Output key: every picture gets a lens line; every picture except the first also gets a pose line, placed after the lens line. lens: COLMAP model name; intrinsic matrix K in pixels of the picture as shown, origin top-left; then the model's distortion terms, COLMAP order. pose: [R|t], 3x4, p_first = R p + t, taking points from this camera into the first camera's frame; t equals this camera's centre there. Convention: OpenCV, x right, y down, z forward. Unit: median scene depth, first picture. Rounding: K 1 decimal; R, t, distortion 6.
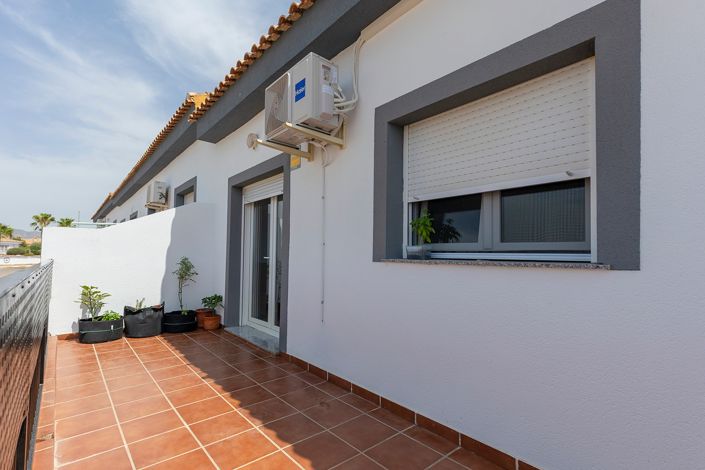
lens RADIAL K [[322.1, 0, 375.6], [0, 322.1, 246.0], [0, 0, 1]] dist [-0.004067, -0.000104]
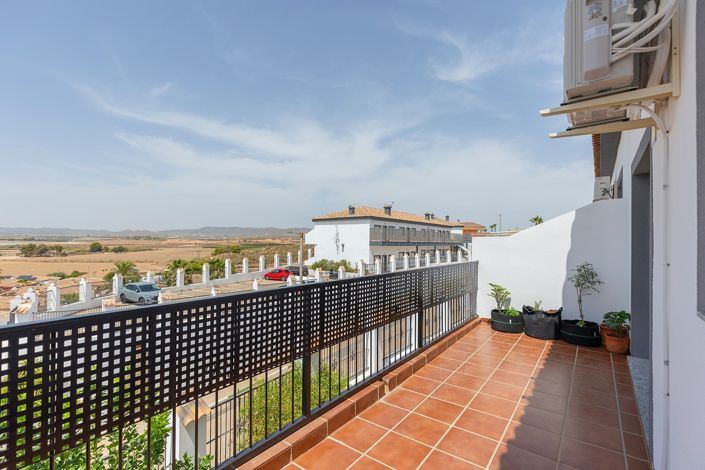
lens RADIAL K [[322.1, 0, 354.6], [0, 322.1, 239.9], [0, 0, 1]] dist [-0.004067, -0.000104]
pose [[0.160662, -0.014502, -0.986903, 0.248052], [0.025674, 0.999615, -0.010510, -0.046631], [0.986676, -0.023649, 0.160972, 0.254241]]
